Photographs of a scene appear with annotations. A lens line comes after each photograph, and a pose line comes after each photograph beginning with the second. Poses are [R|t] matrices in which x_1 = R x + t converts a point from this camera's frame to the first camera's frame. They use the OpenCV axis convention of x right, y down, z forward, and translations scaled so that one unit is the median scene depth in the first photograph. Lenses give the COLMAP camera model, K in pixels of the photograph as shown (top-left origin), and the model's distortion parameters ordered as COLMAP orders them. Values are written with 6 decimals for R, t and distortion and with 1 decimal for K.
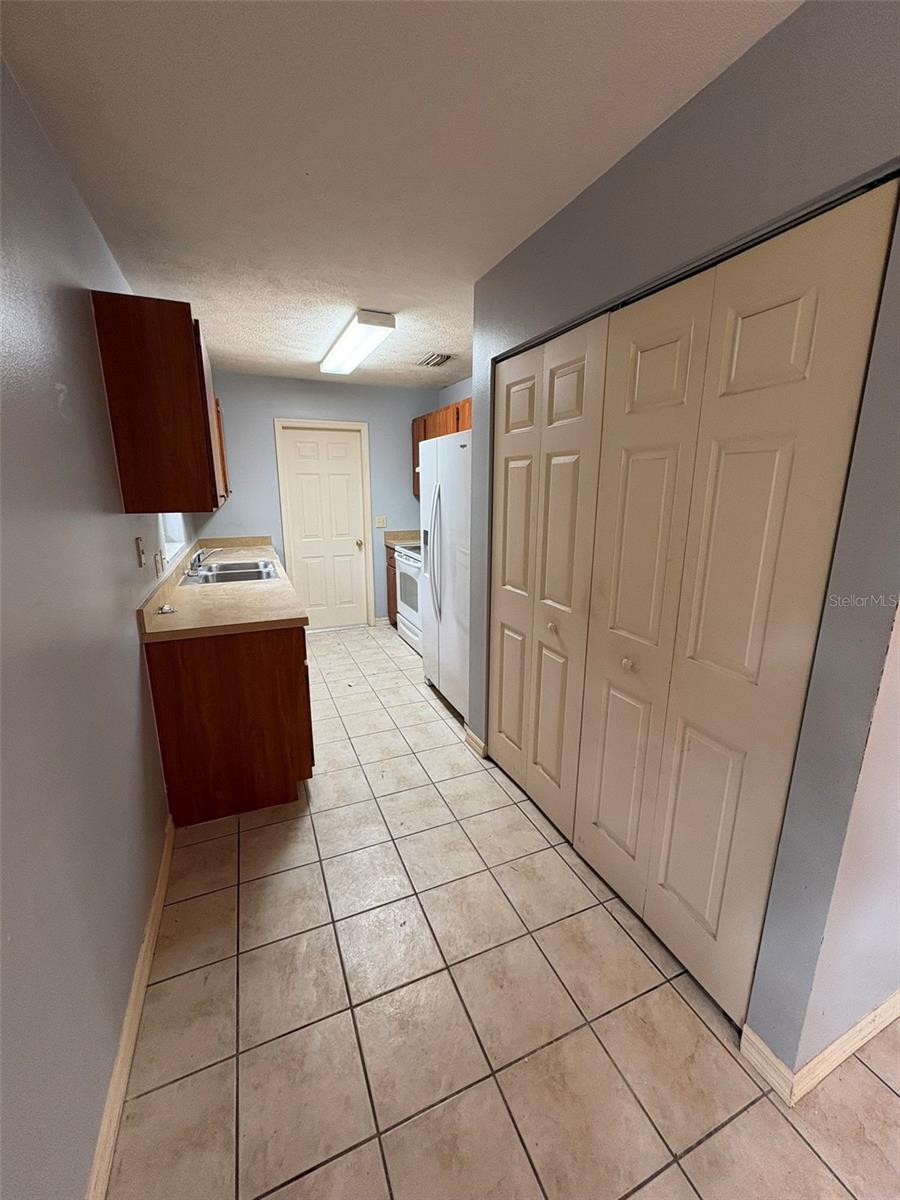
lens RADIAL K [[477.7, 0, 449.5], [0, 477.7, 600.2], [0, 0, 1]] dist [0.002003, 0.000286]
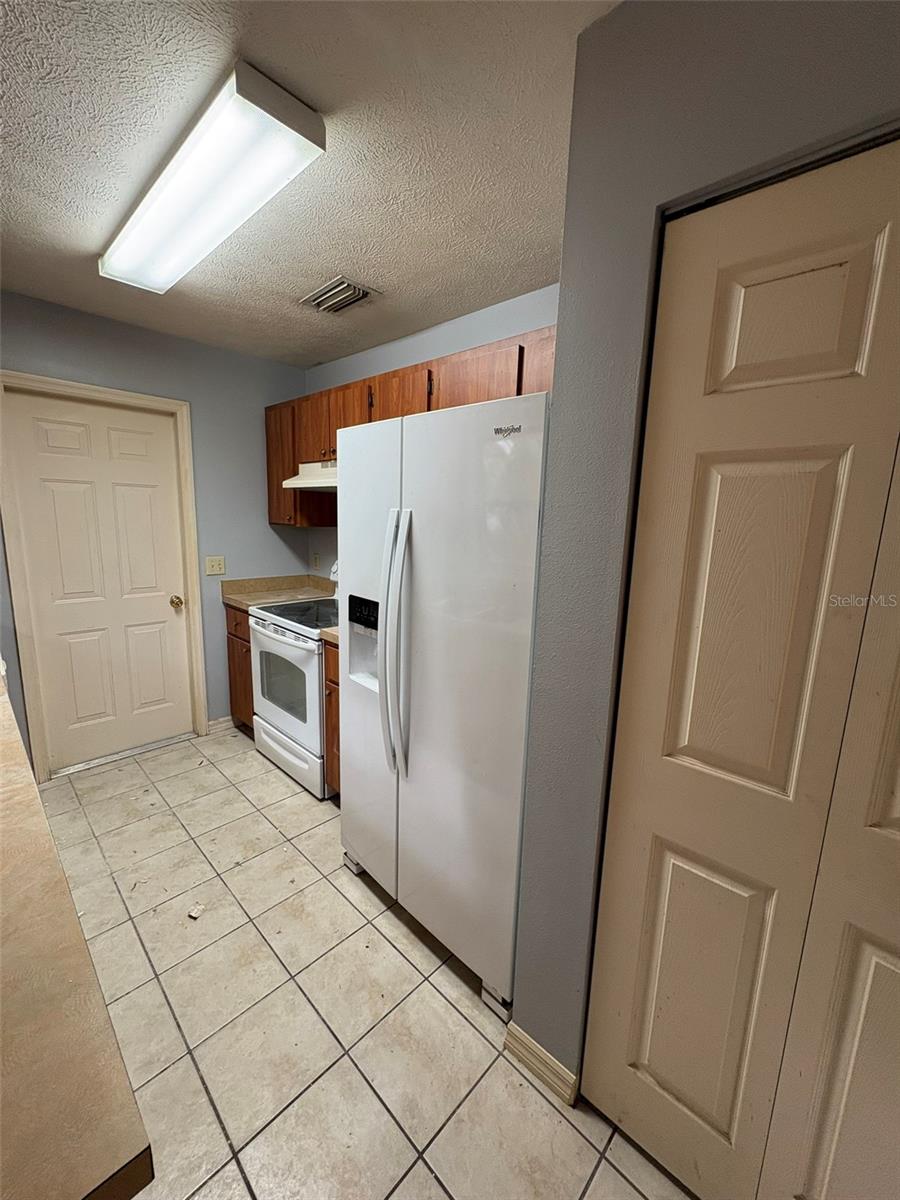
lens RADIAL K [[477.7, 0, 449.5], [0, 477.7, 599.5], [0, 0, 1]] dist [0.002003, 0.000286]
pose [[0.920449, -0.039573, 0.388853, -0.132825], [0.060208, 0.997343, -0.041020, -0.095875], [-0.386197, 0.061169, 0.920386, 0.399314]]
